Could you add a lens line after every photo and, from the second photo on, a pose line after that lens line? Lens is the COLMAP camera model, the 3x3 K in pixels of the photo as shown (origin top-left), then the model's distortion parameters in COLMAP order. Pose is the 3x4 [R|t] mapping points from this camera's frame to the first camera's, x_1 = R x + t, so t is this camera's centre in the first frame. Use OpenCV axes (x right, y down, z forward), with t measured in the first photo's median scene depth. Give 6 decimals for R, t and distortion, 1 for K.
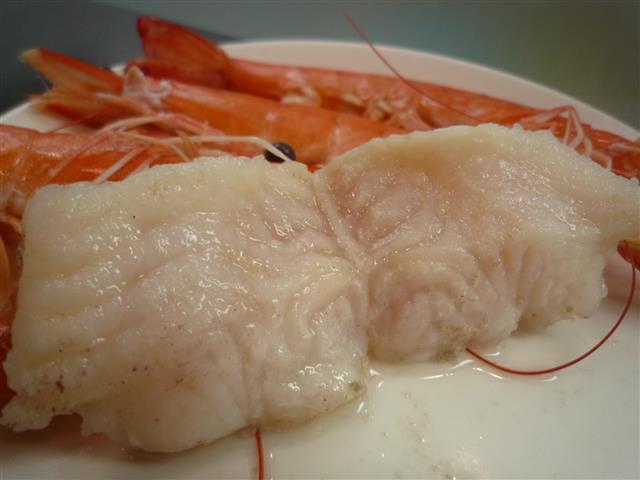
lens RADIAL K [[499.7, 0, 320.0], [0, 499.7, 240.0], [0, 0, 1]] dist [-0.059413, 0.000597]
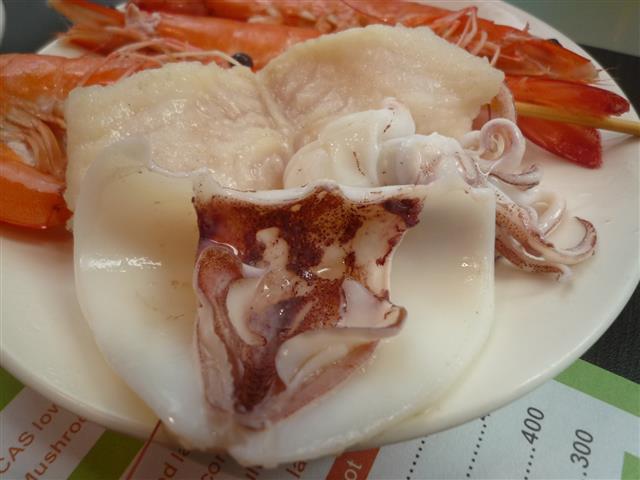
lens RADIAL K [[464.4, 0, 319.9], [0, 464.4, 252.5], [0, 0, 1]] dist [0.006538, -0.076099]
pose [[0.995911, -0.044537, -0.078596, 0.236772], [0.058509, 0.980890, 0.185559, 0.128177], [0.068830, -0.189398, 0.979485, -0.364064]]
